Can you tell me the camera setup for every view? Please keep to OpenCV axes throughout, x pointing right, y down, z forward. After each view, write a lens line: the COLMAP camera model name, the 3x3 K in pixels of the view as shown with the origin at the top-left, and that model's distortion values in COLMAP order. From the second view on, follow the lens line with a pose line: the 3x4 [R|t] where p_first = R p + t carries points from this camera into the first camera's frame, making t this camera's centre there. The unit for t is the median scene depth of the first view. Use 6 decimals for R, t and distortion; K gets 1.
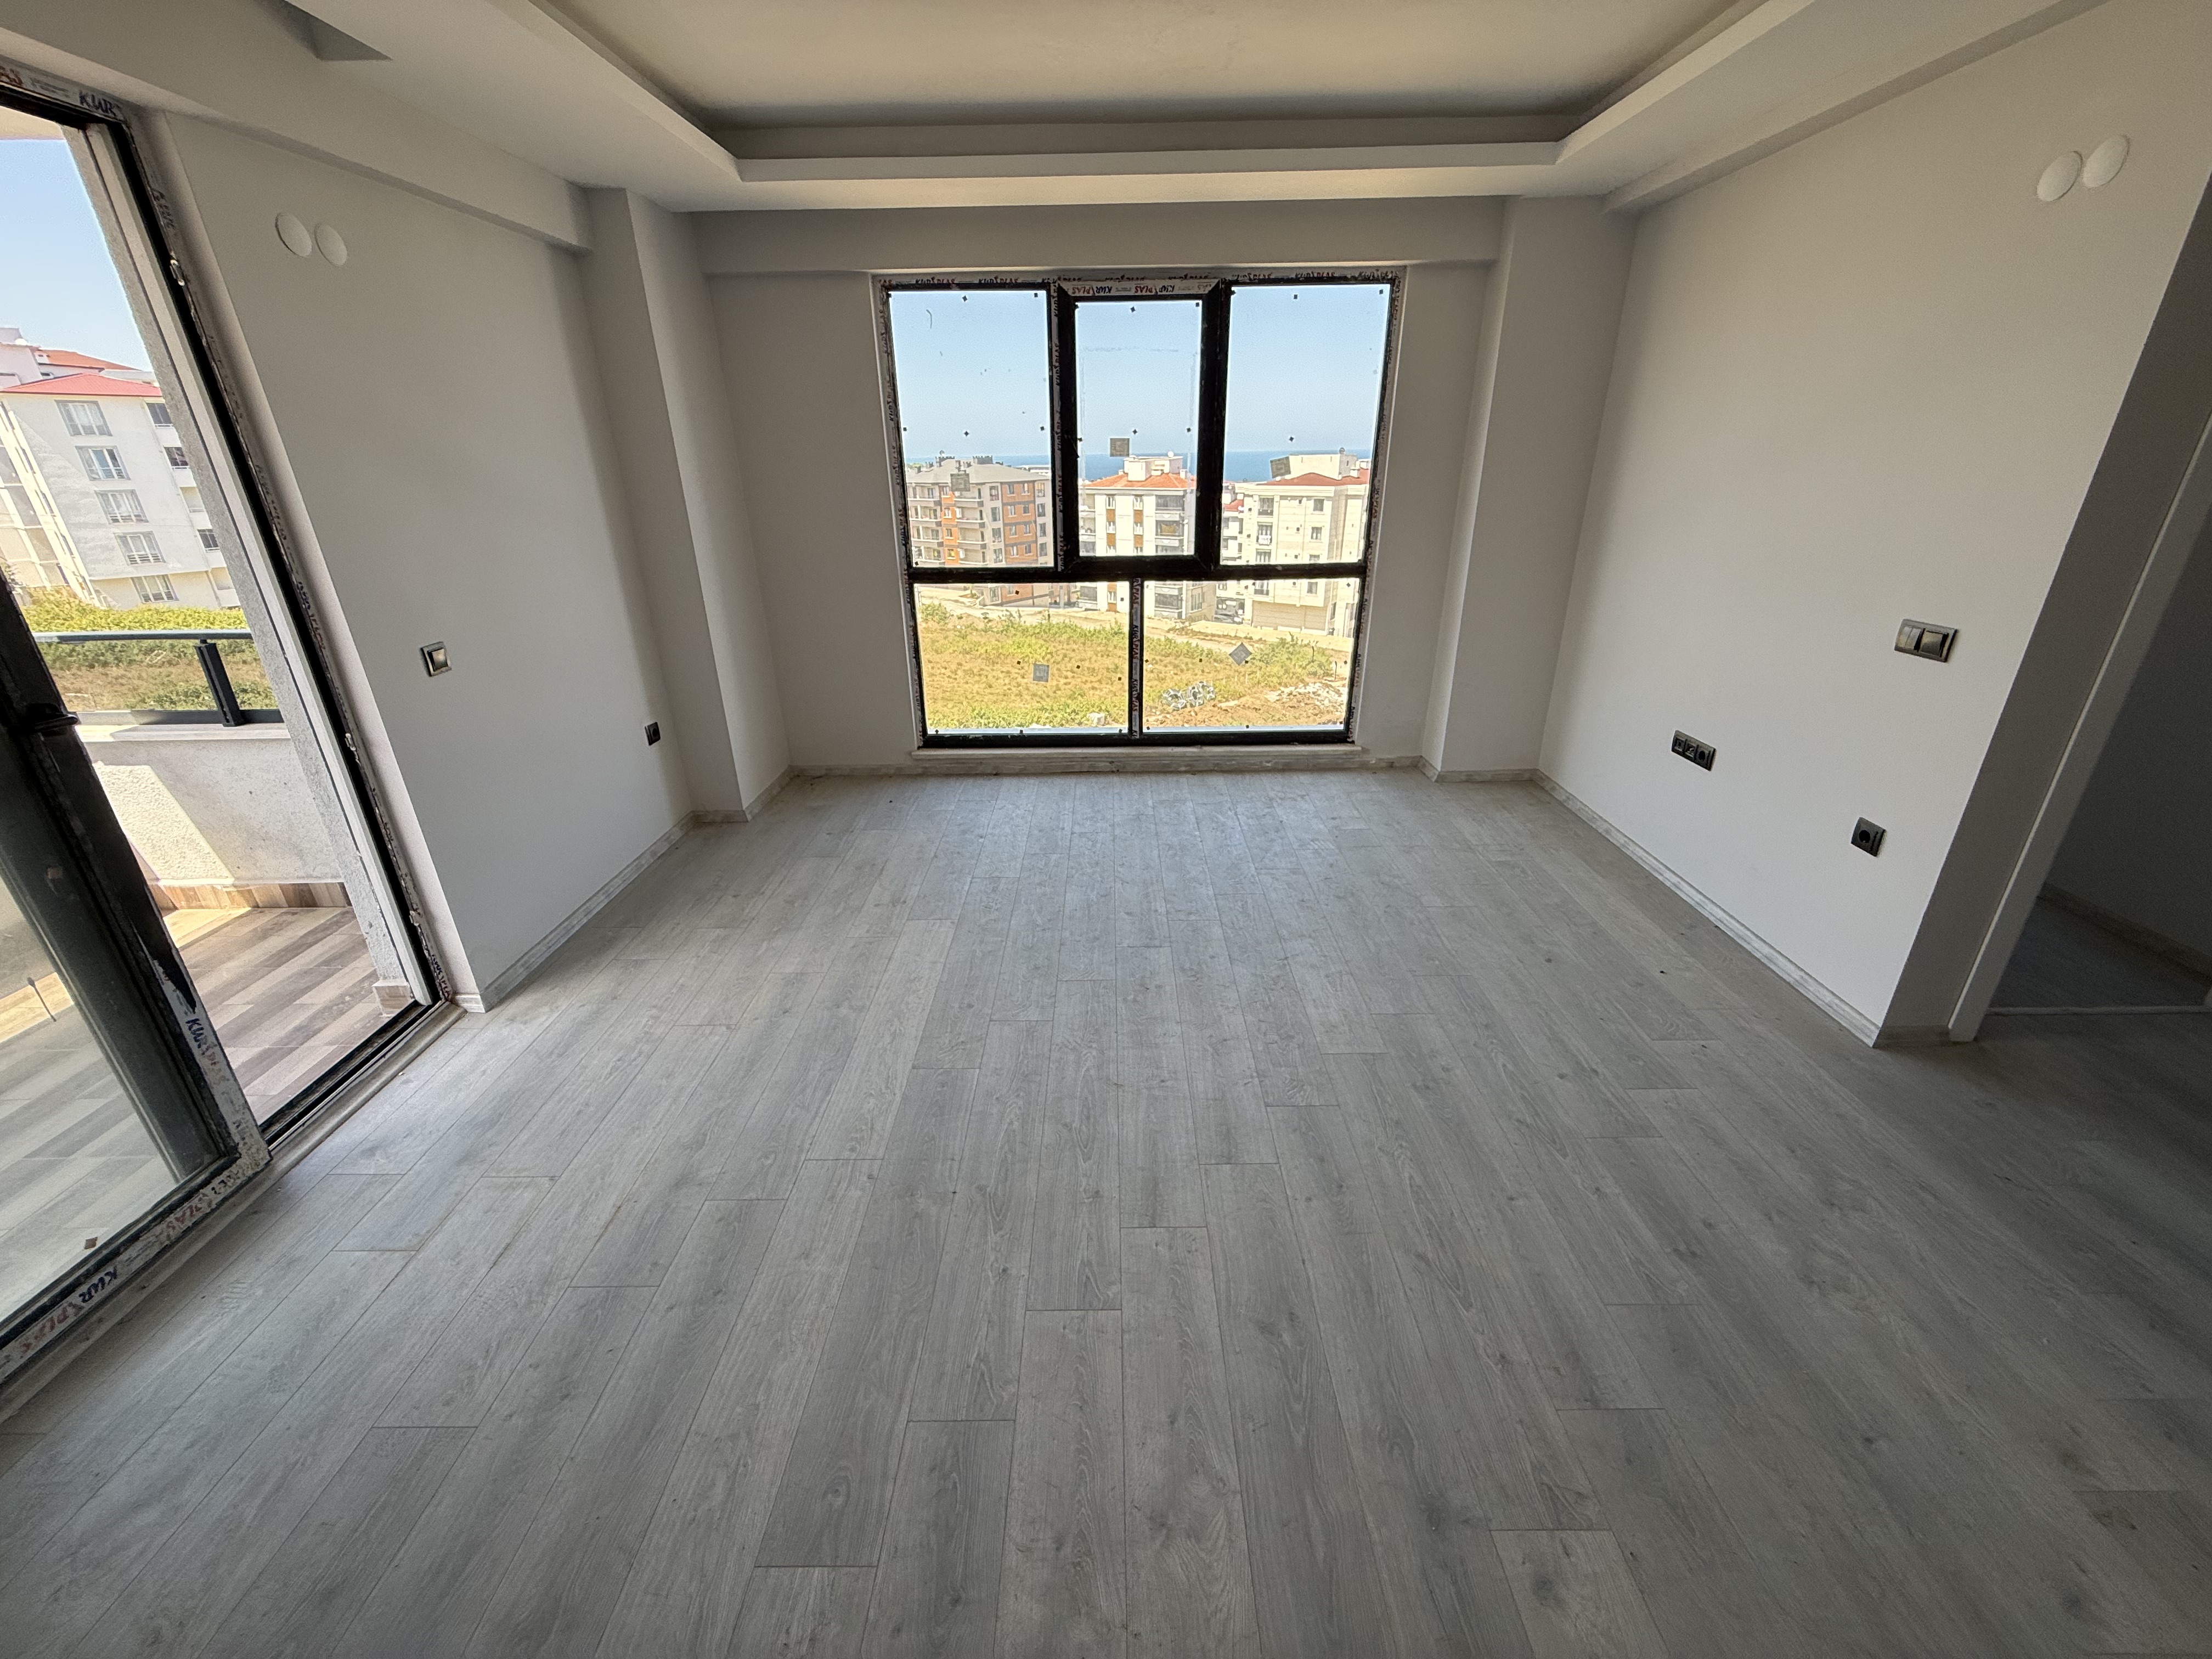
lens RADIAL K [[887.9, 0, 1102.7], [0, 887.9, 830.8], [0, 0, 1]] dist [0.000295, 0.000472]
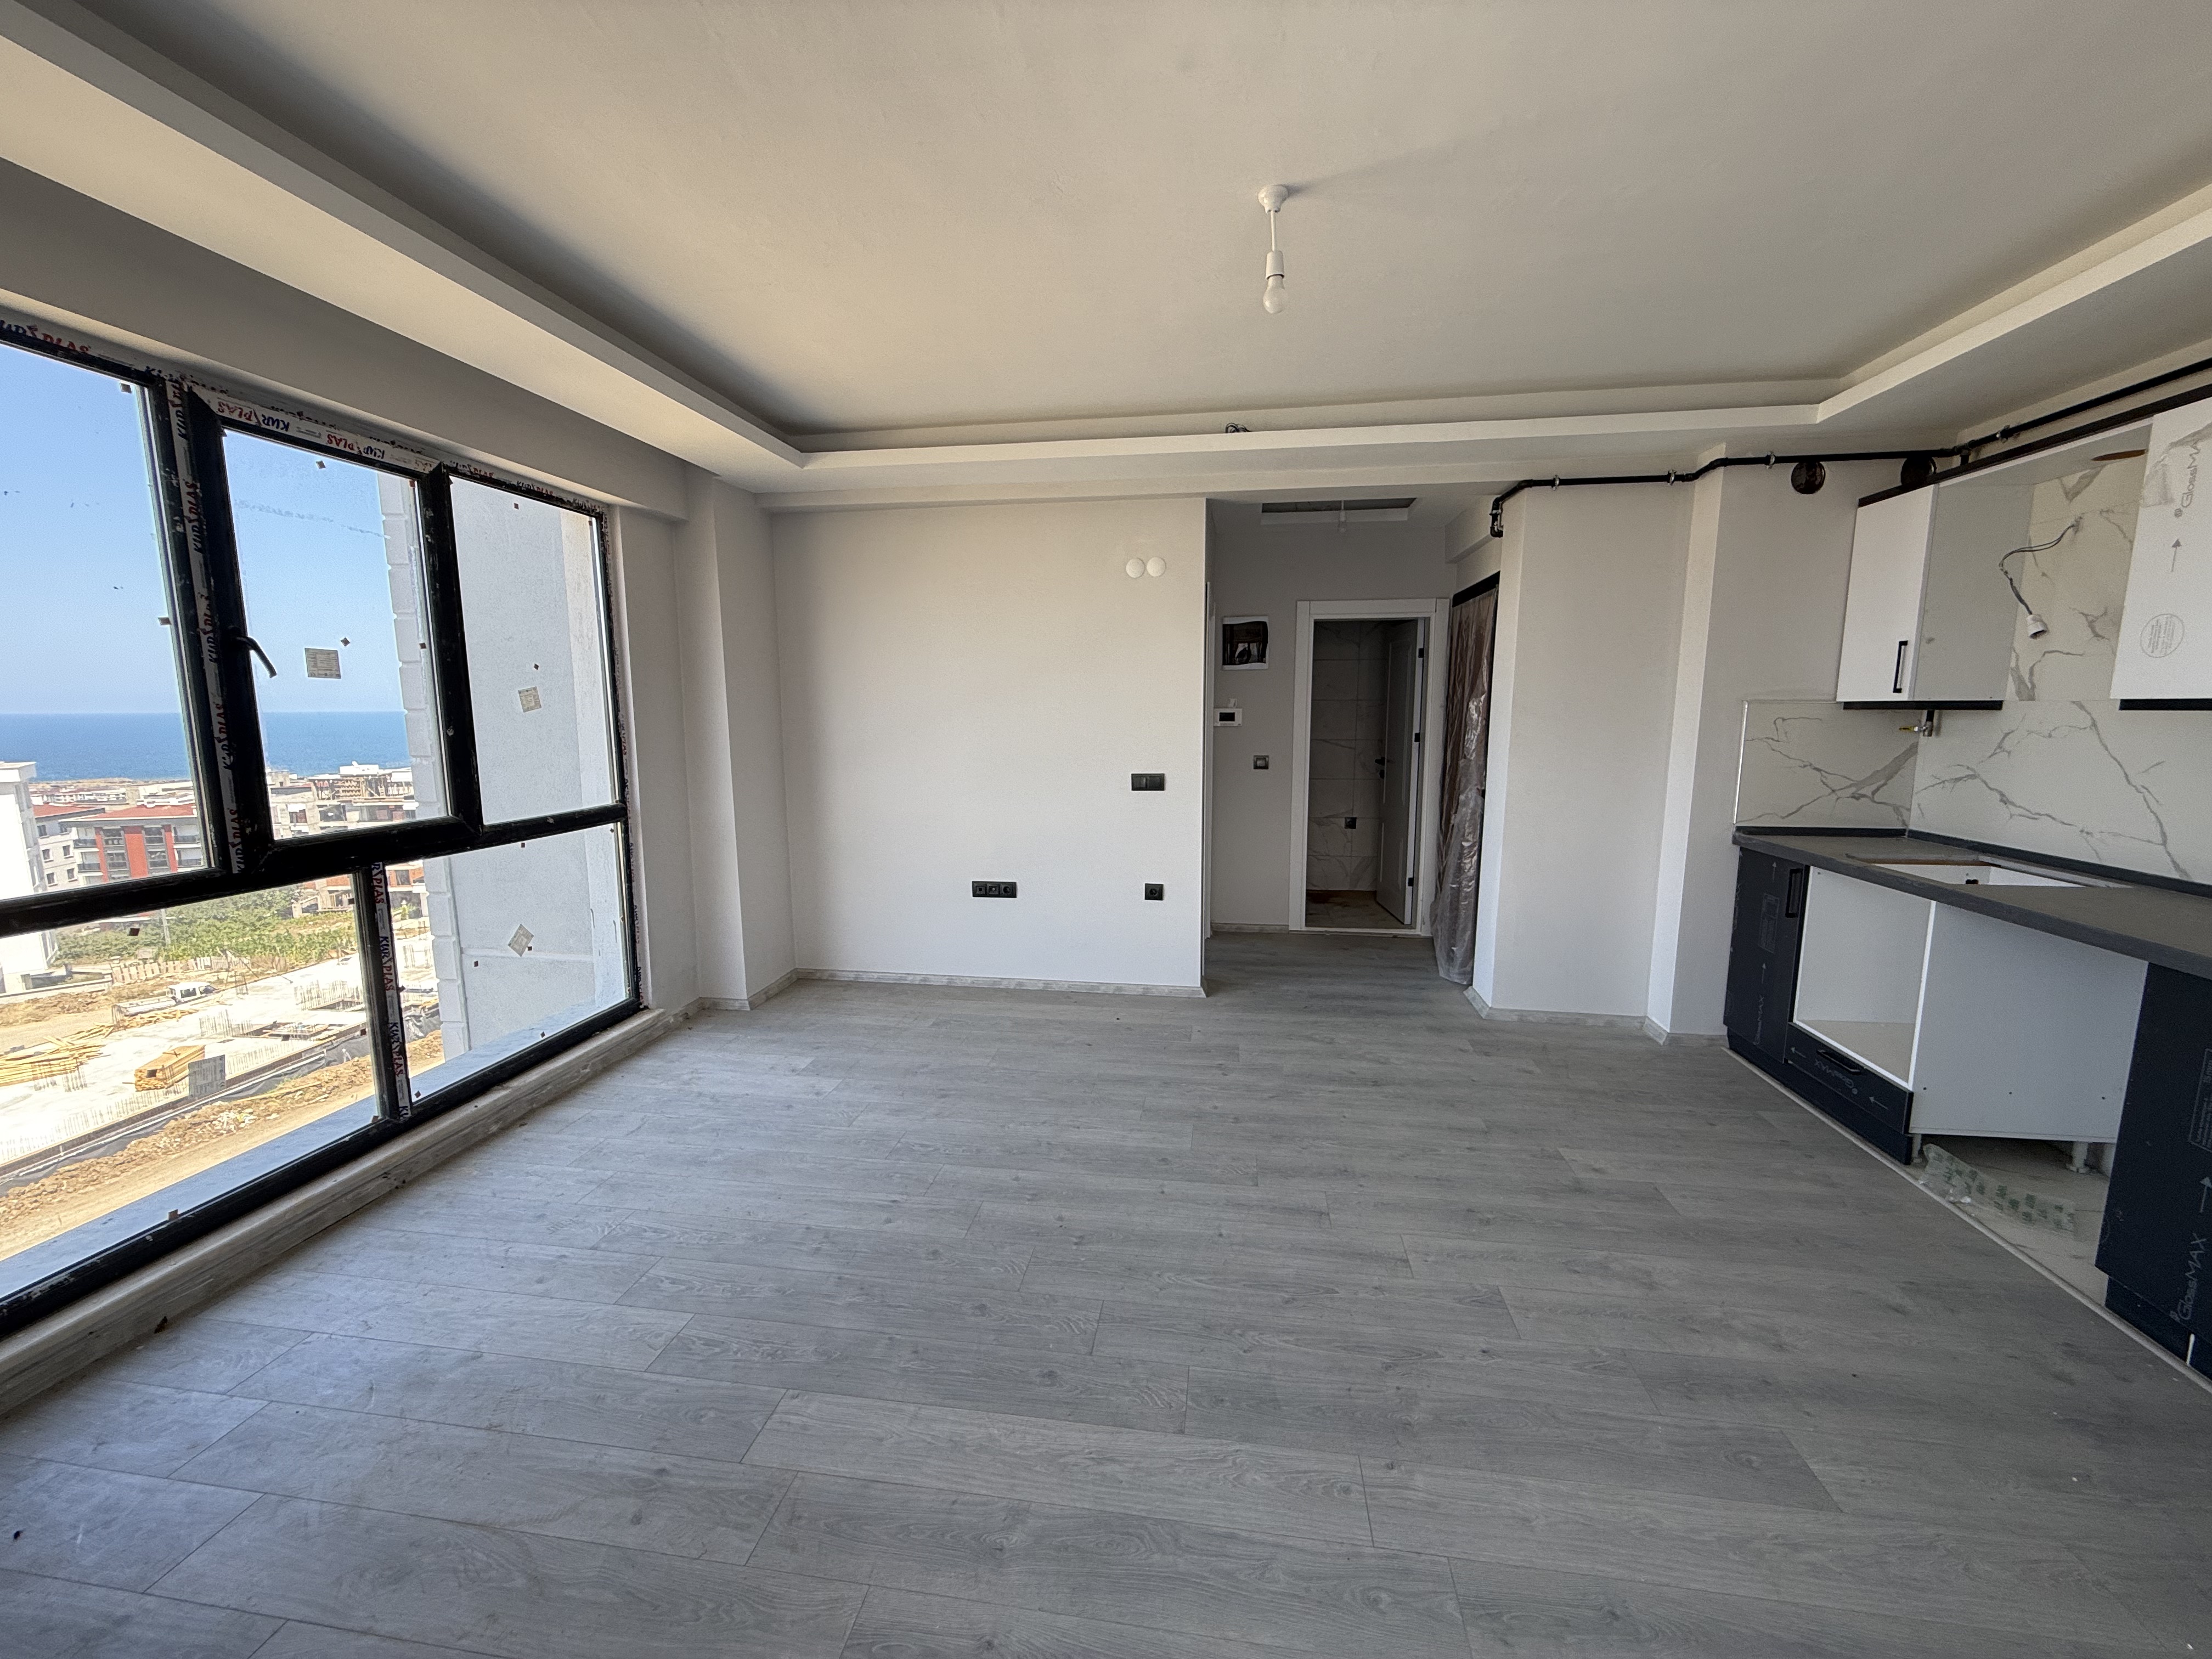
lens RADIAL K [[887.9, 0, 1102.7], [0, 887.9, 830.8], [0, 0, 1]] dist [0.000295, 0.000472]
pose [[0.138180, -0.124285, 0.982578, -0.496967], [0.393036, 0.917512, 0.060782, -0.144307], [-0.909082, 0.377789, 0.175630, 0.424822]]
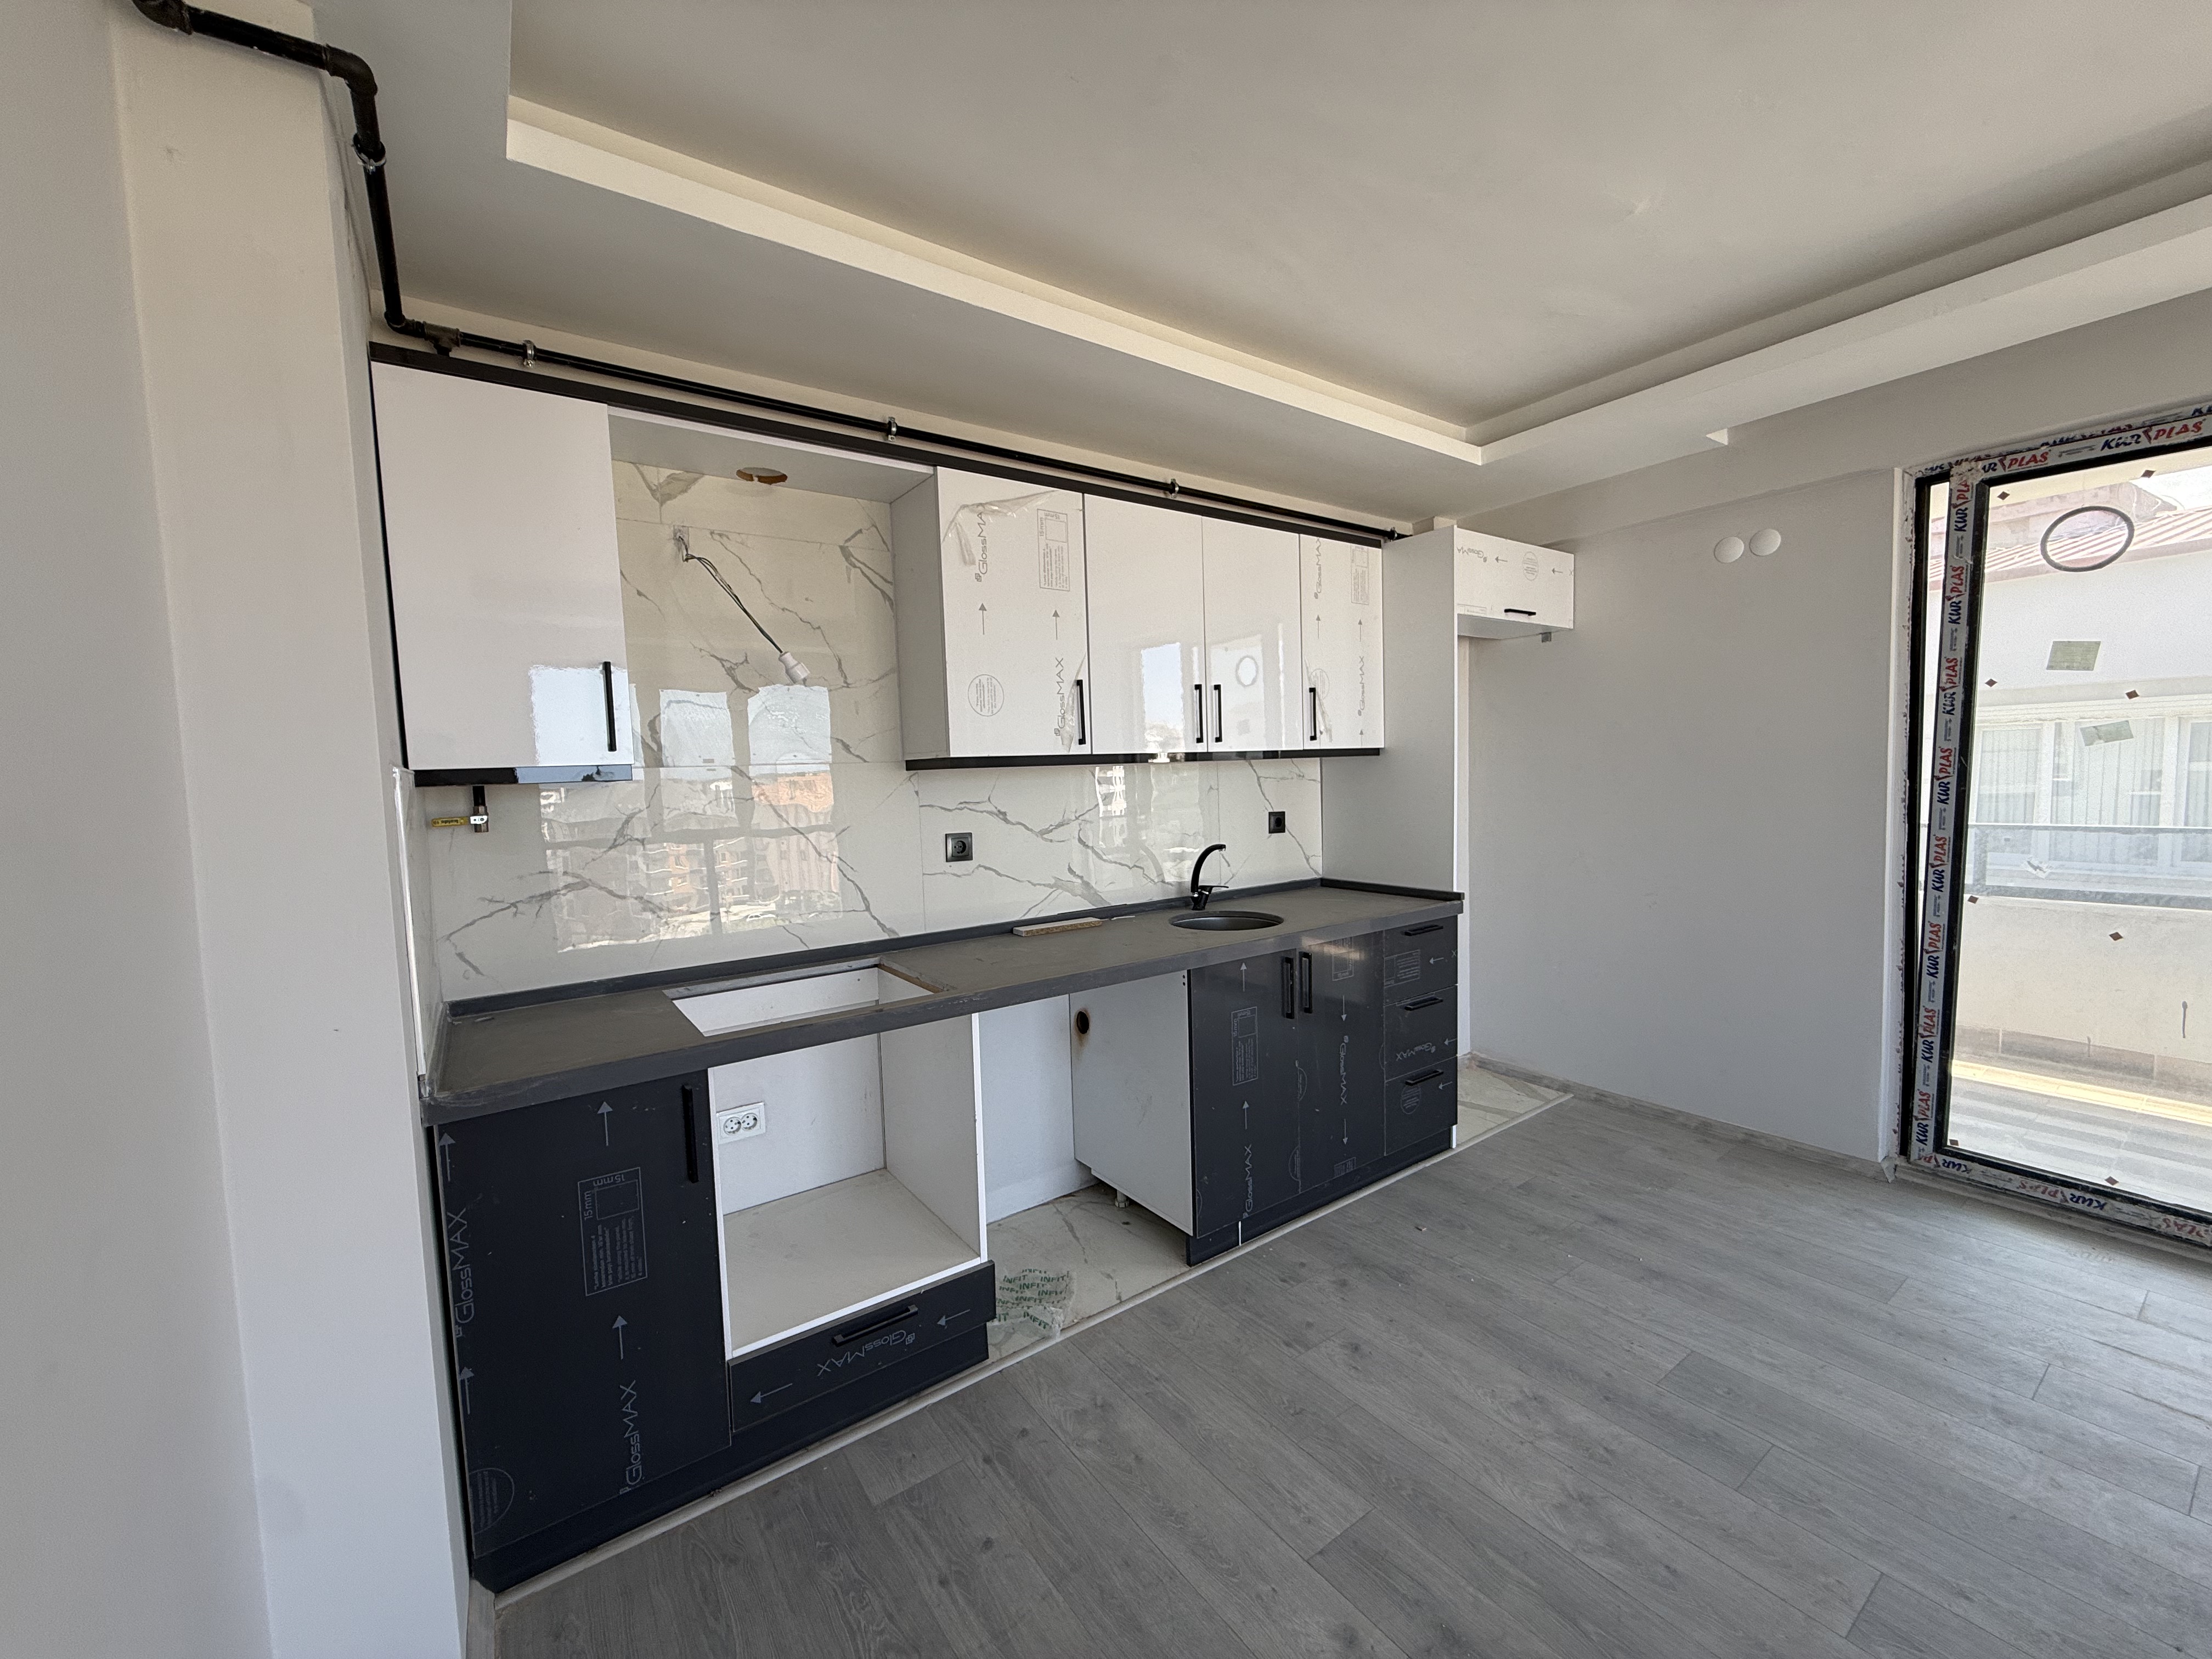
lens RADIAL K [[887.9, 0, 1102.7], [0, 887.9, 830.8], [0, 0, 1]] dist [0.000295, 0.000472]
pose [[-0.811308, 0.084147, -0.578532, 0.393432], [-0.188371, 0.899184, 0.394949, -0.123830], [0.553441, 0.429404, -0.713664, 0.361952]]
